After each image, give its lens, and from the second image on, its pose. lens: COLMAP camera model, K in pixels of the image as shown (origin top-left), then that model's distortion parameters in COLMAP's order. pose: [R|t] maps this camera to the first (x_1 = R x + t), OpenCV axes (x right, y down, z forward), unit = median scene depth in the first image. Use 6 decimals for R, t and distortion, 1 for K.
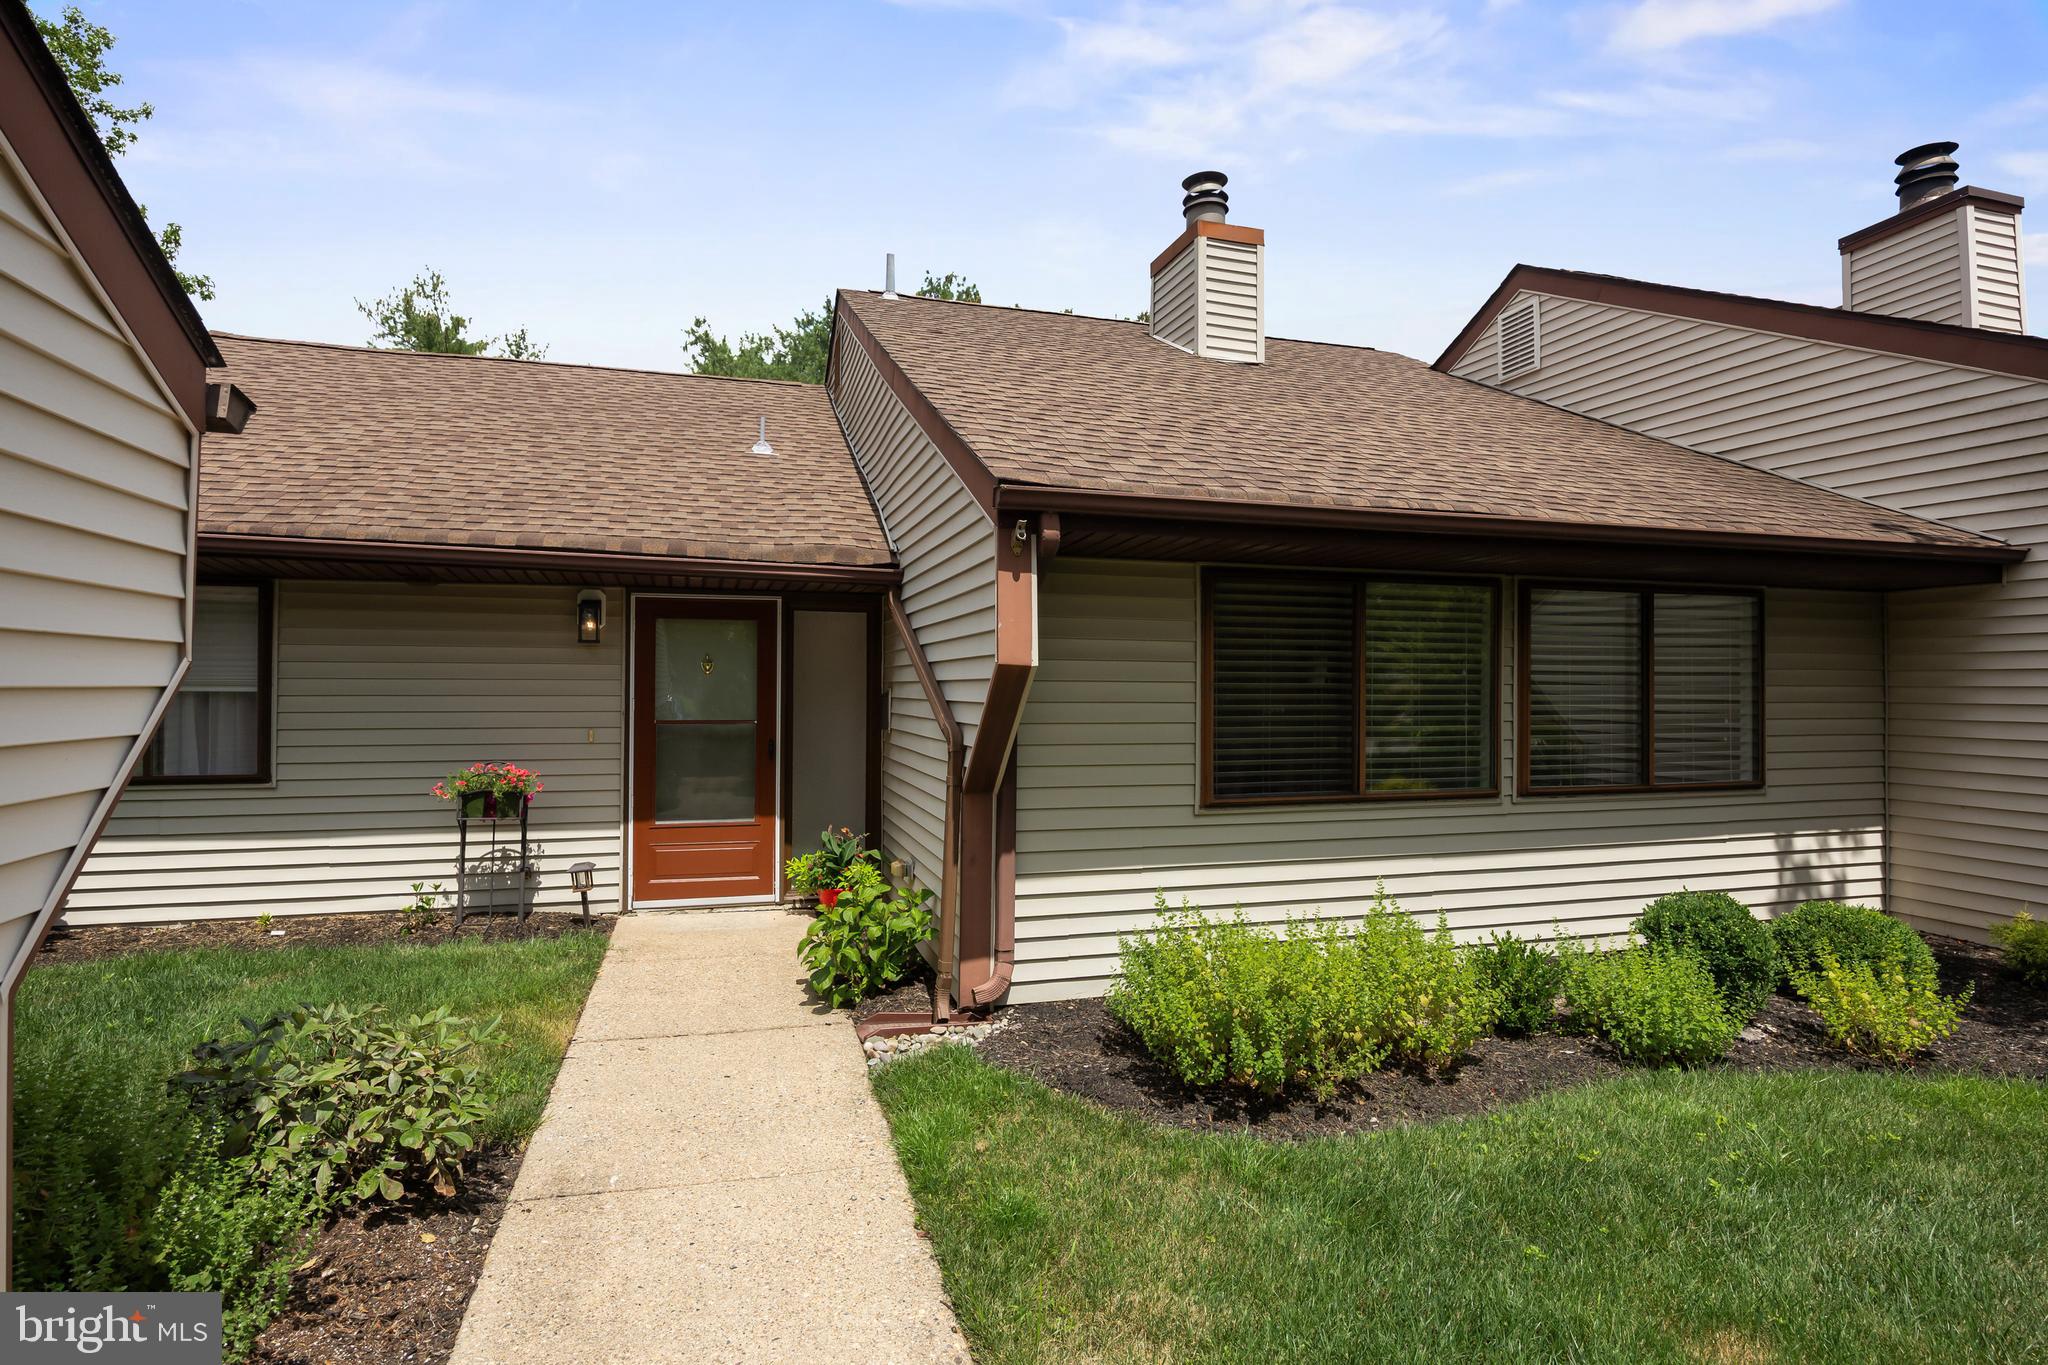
lens RADIAL K [[1035.2, 0, 1013.3], [0, 1035.2, 690.0], [0, 0, 1]] dist [-0.009984, -0.001404]
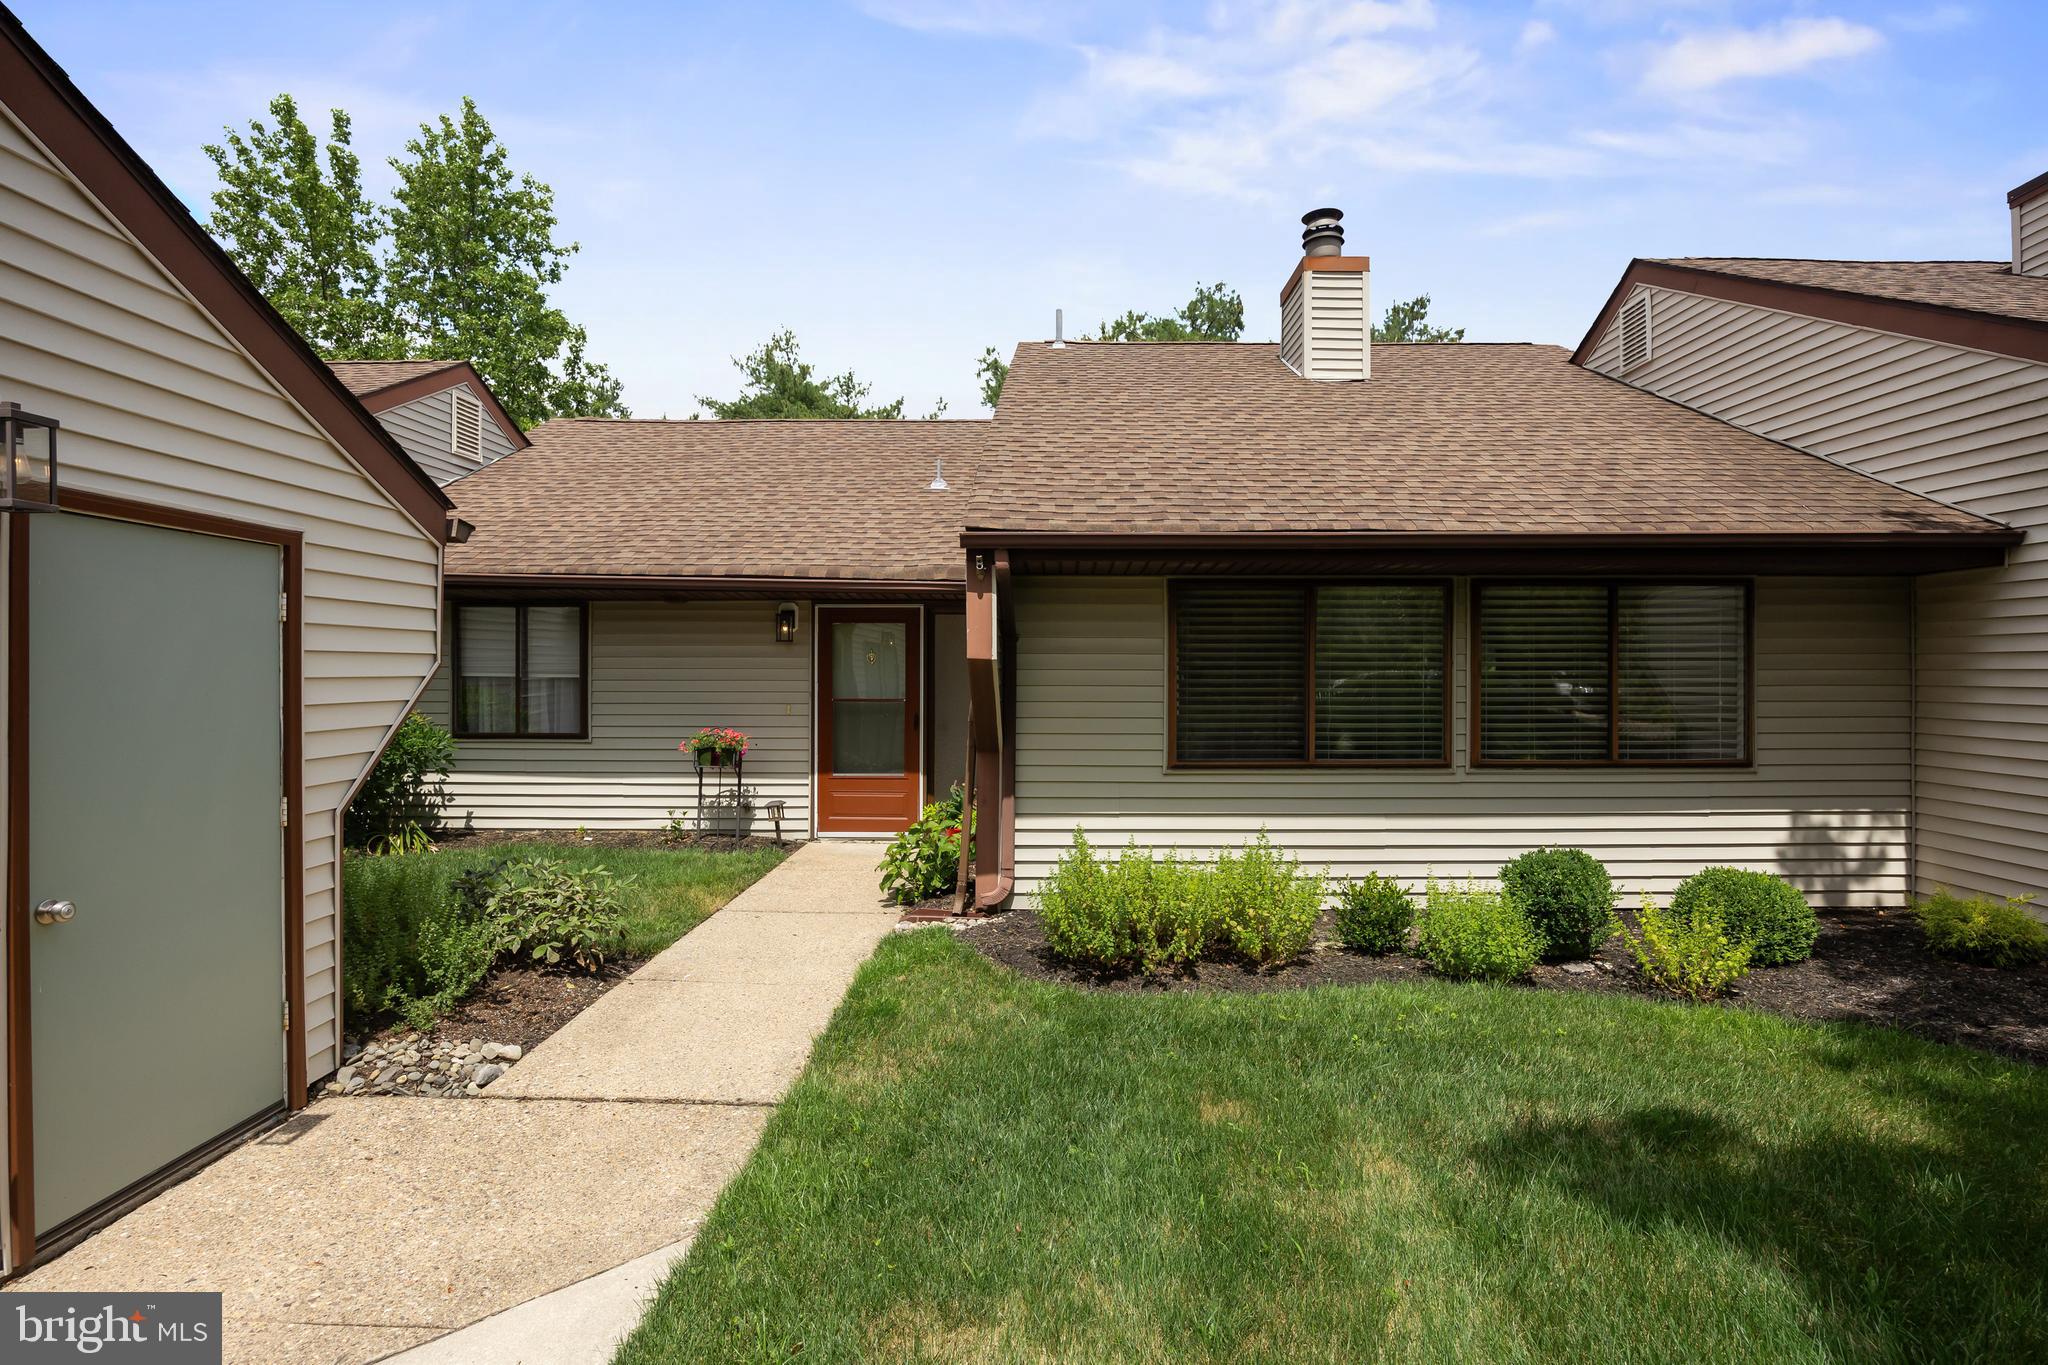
lens RADIAL K [[995.6, 0, 1035.8], [0, 995.6, 681.5], [0, 0, 1]] dist [-0.014206, 0.003708]
pose [[0.956864, -0.000662, -0.290534, 0.308933], [0.002820, 0.999971, 0.007008, -0.001339], [0.290522, -0.007525, 0.956839, -0.177422]]
